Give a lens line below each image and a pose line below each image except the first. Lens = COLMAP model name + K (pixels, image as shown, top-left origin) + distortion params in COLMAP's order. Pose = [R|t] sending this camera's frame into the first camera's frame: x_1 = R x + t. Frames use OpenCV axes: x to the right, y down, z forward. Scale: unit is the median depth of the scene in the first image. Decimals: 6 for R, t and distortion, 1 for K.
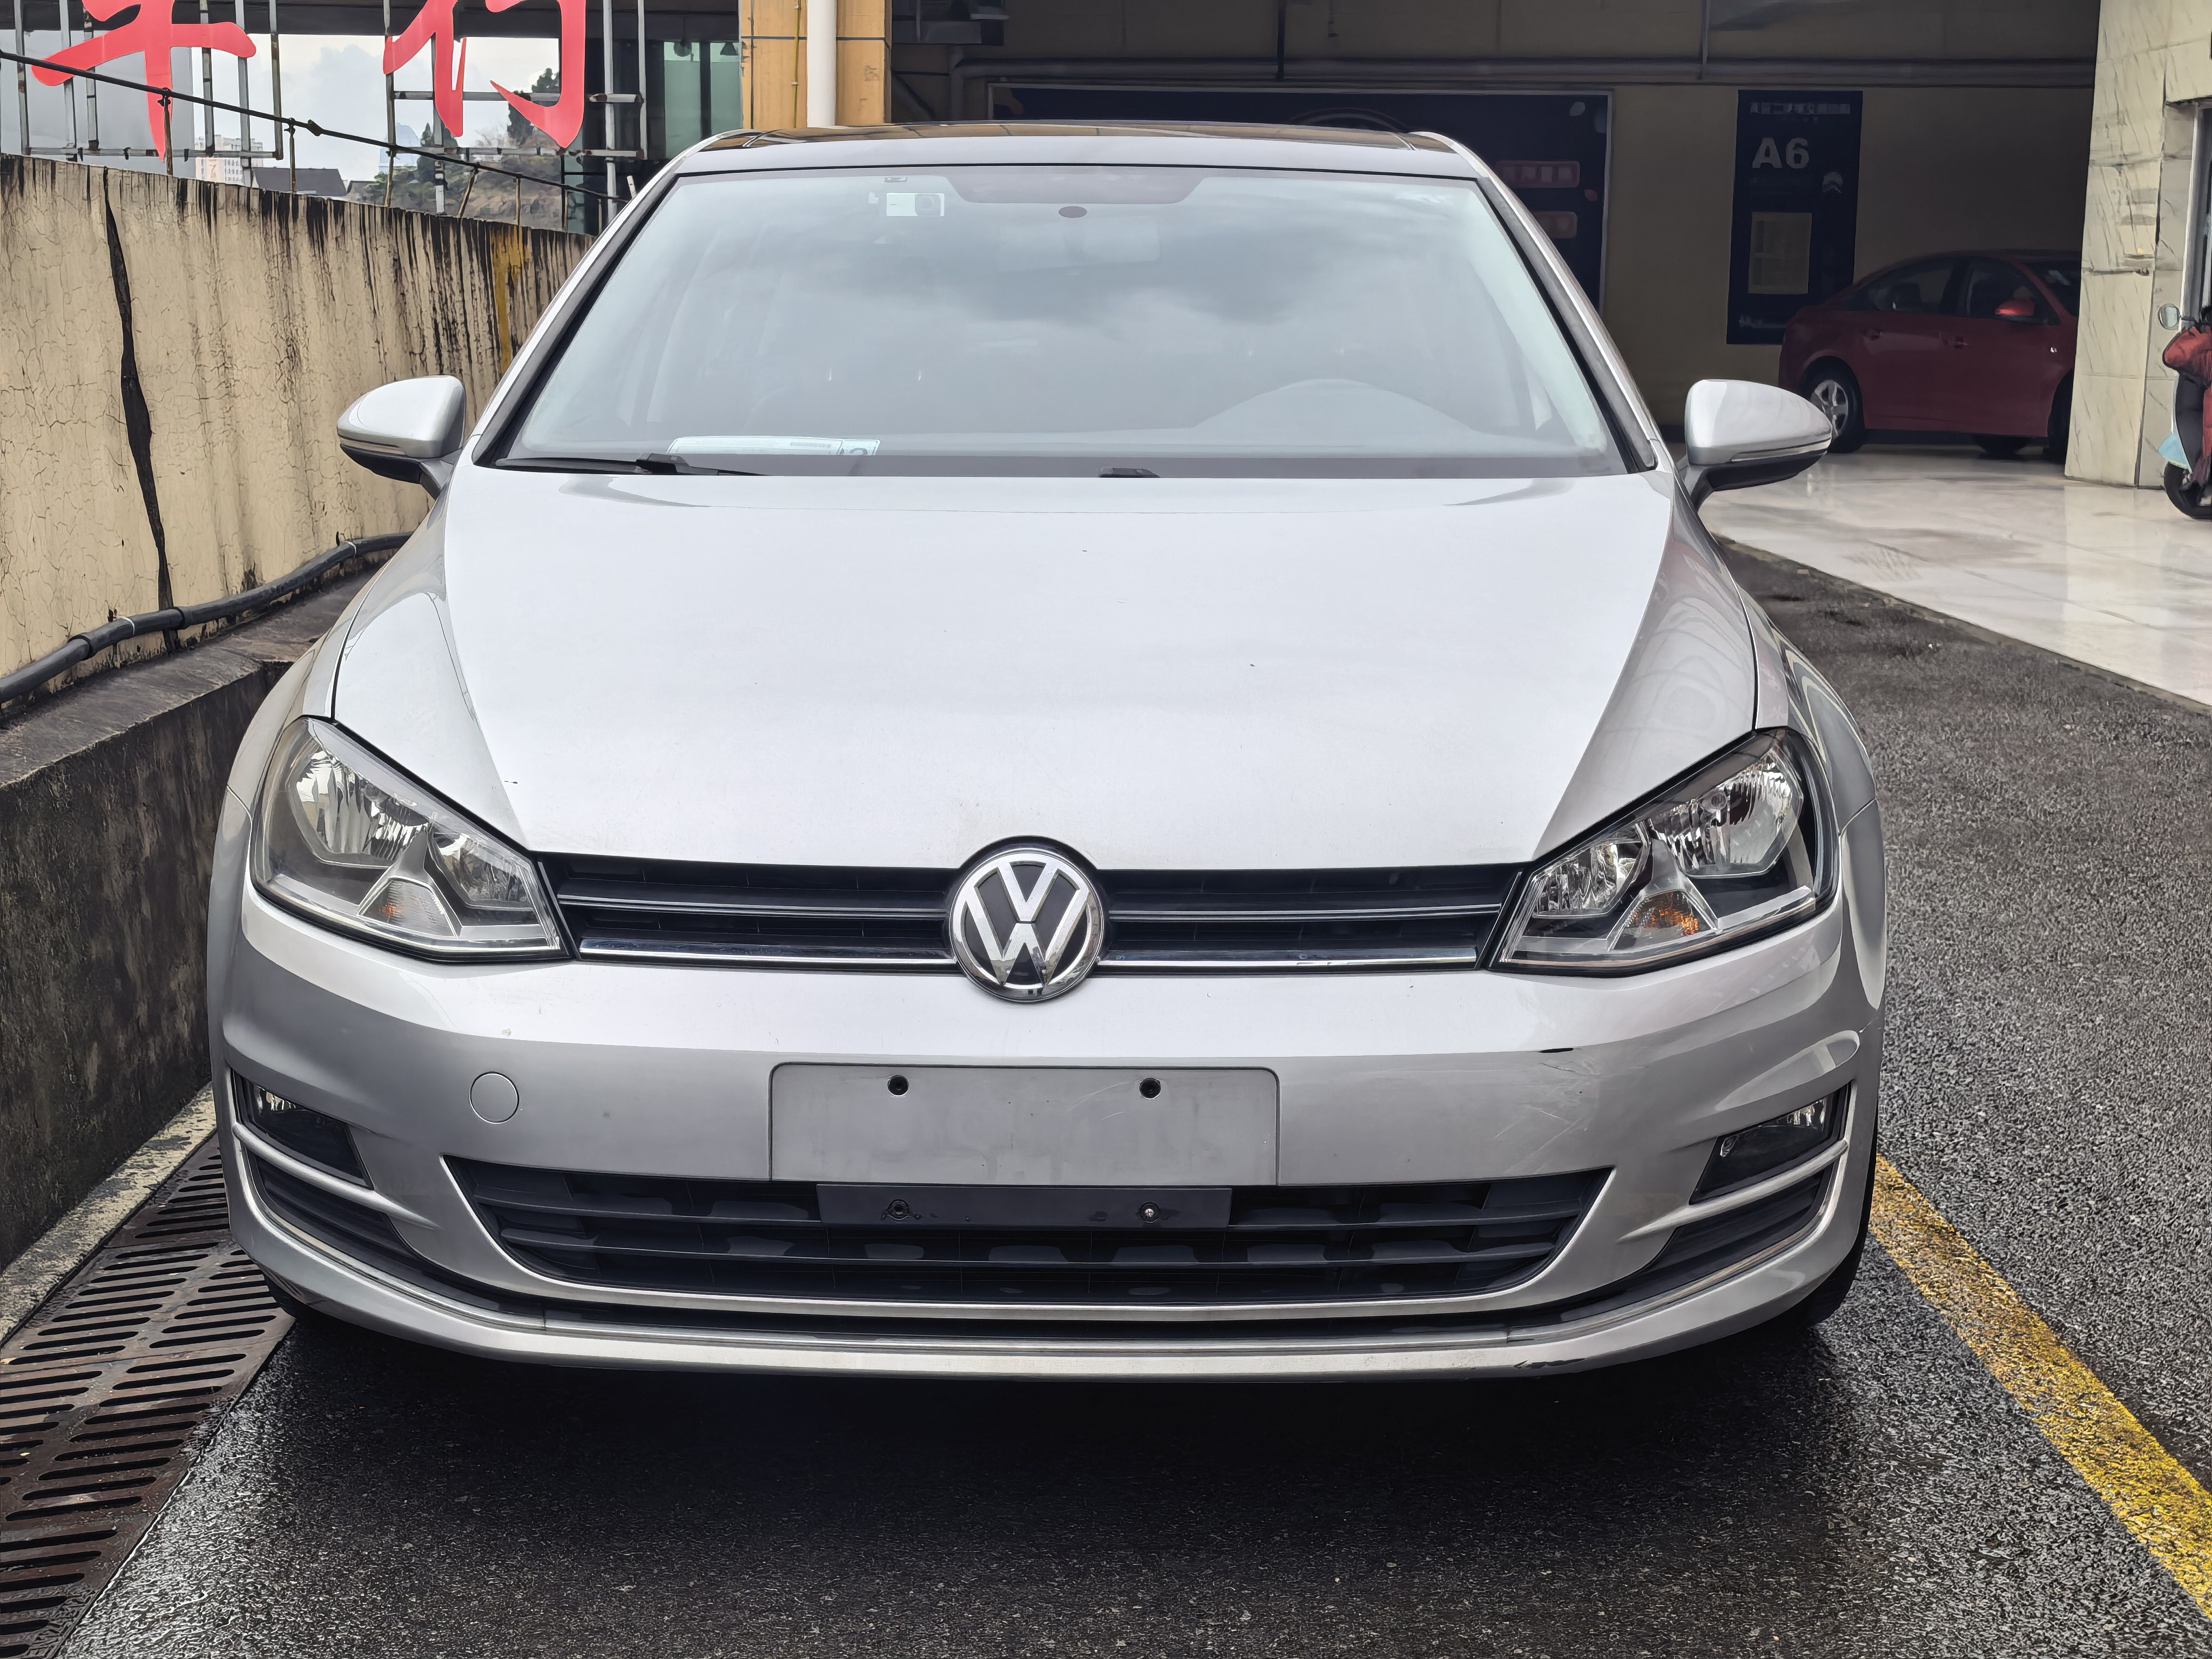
lens RADIAL K [[3139.3, 0, 1106.0], [0, 3139.3, 829.5], [0, 0, 1]] dist [0.287189, -1.078733]
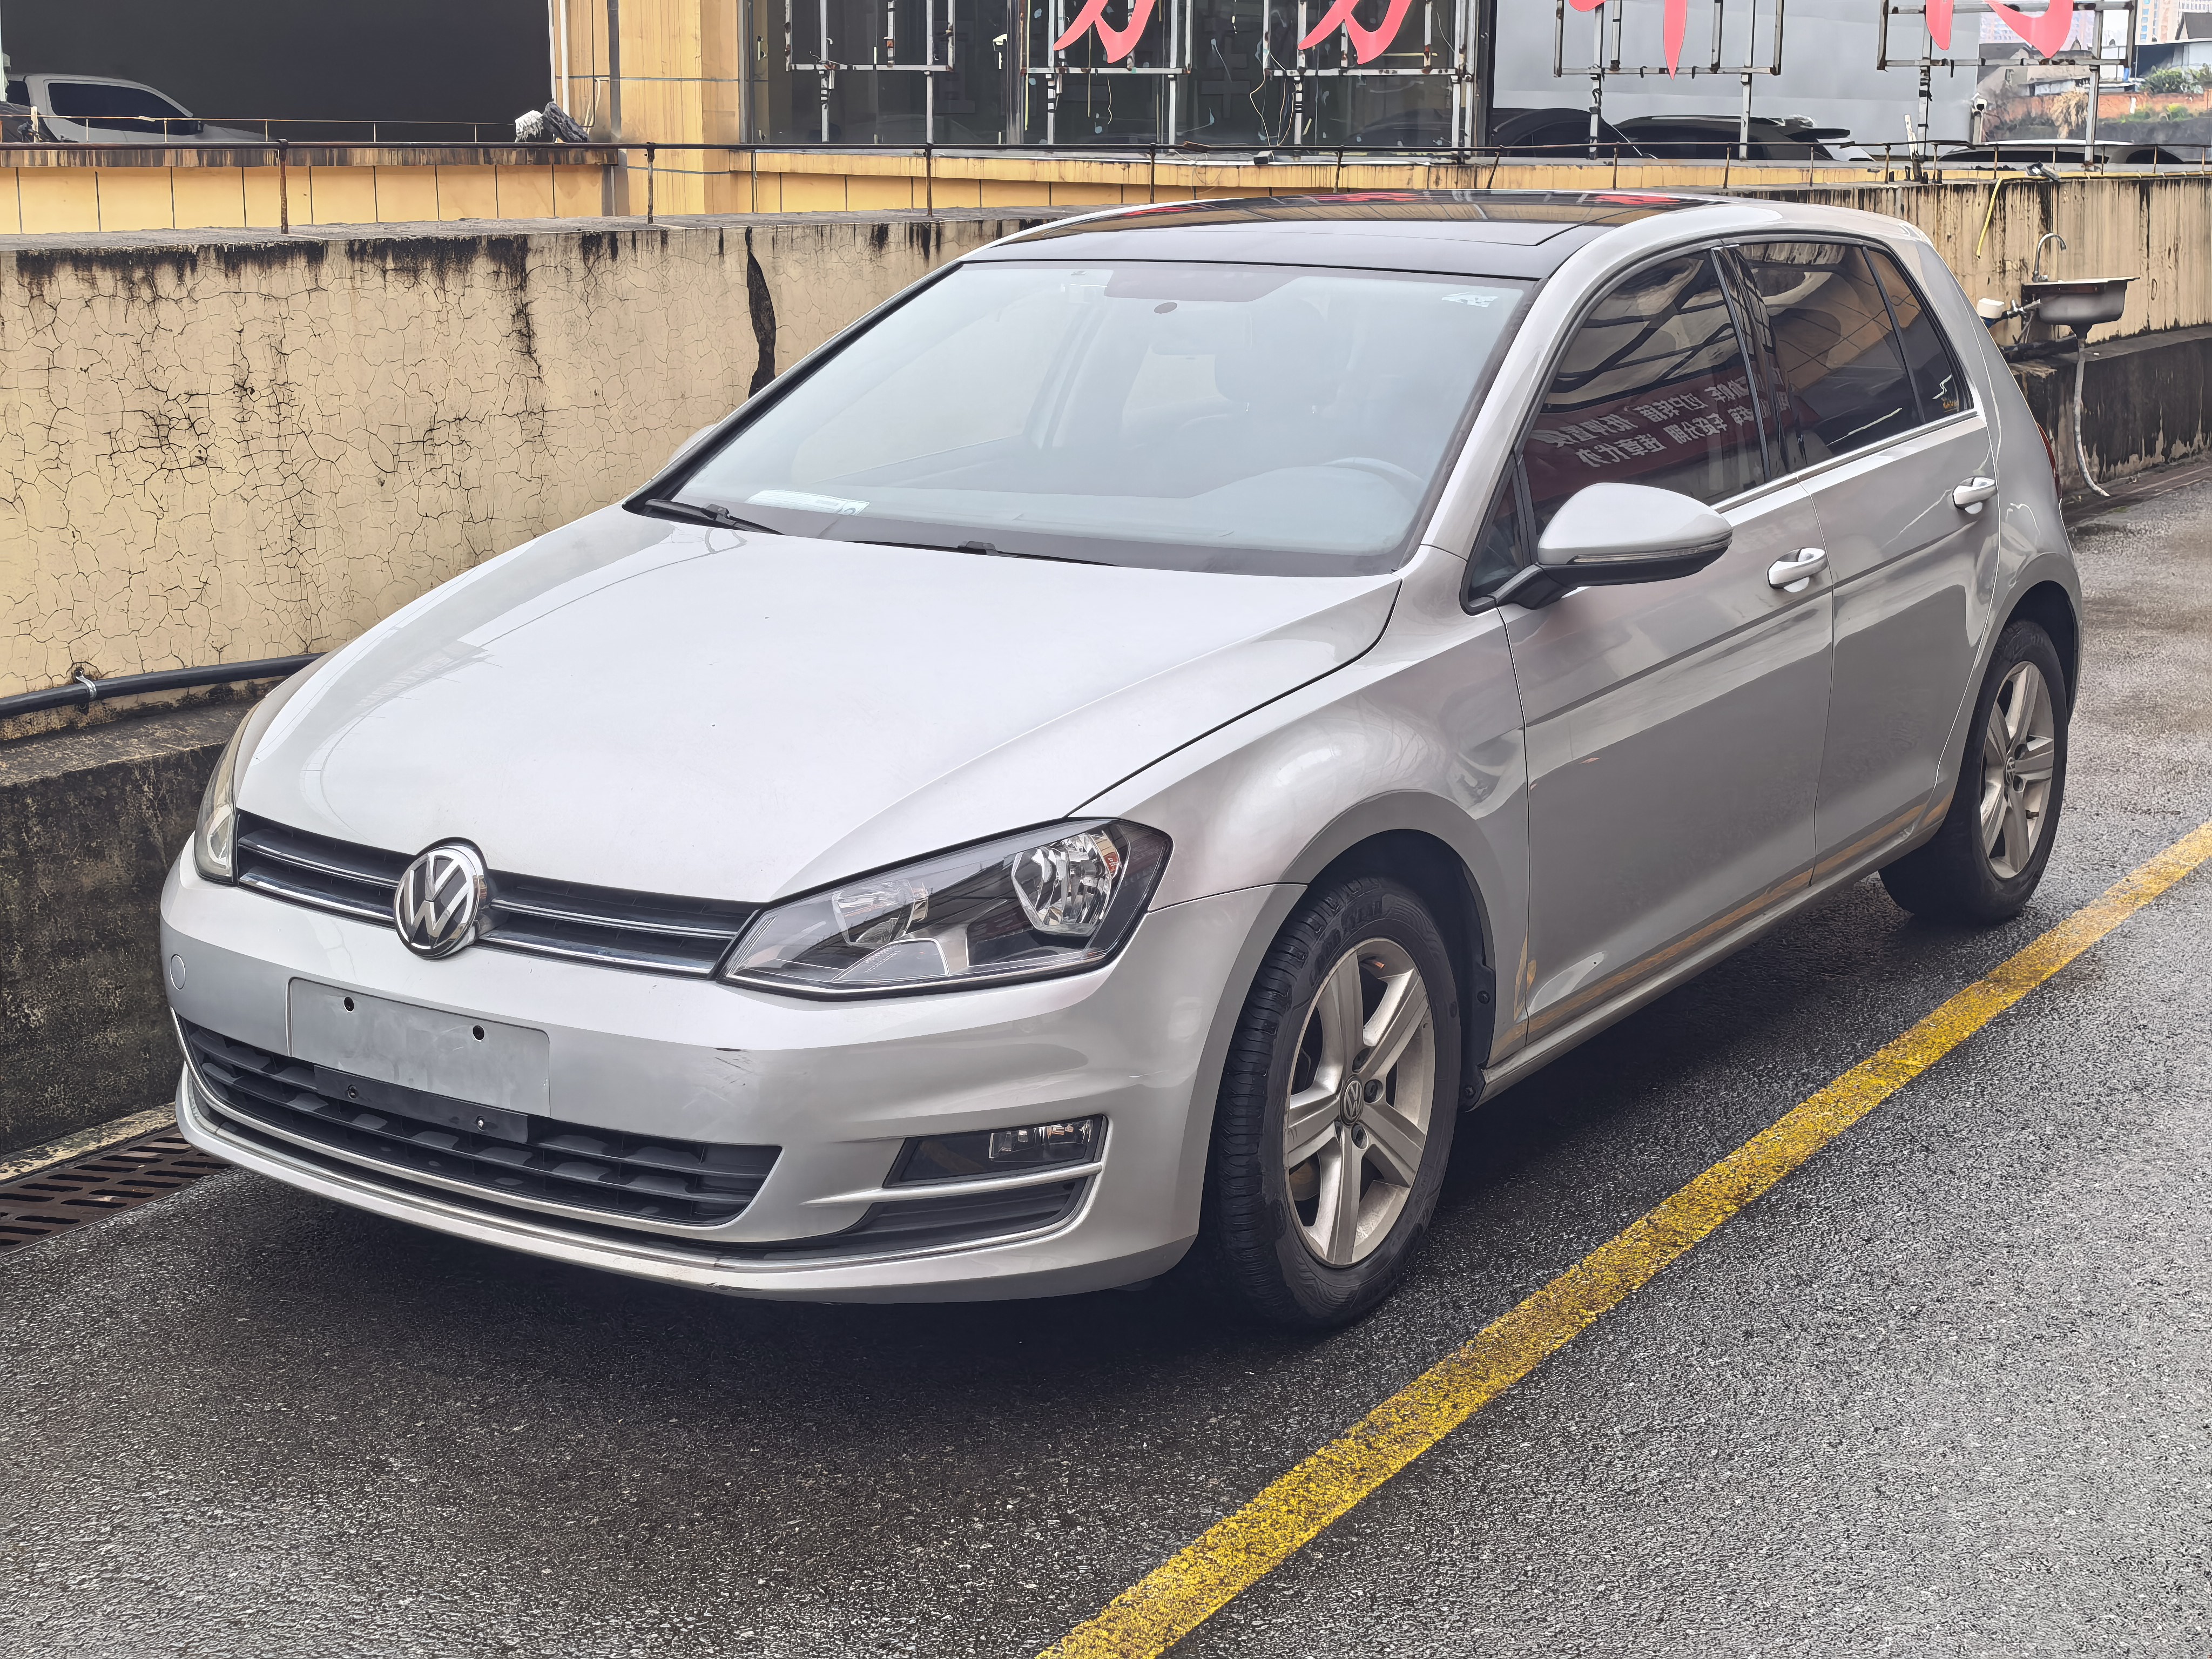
lens RADIAL K [[3119.0, 0, 1101.4], [0, 3119.0, 728.3], [0, 0, 1]] dist [0.281493, -0.906637]
pose [[0.839309, 0.101519, -0.534092, 0.932125], [-0.093116, 0.994737, 0.042749, -0.129317], [0.535621, 0.013853, 0.844345, -0.013788]]
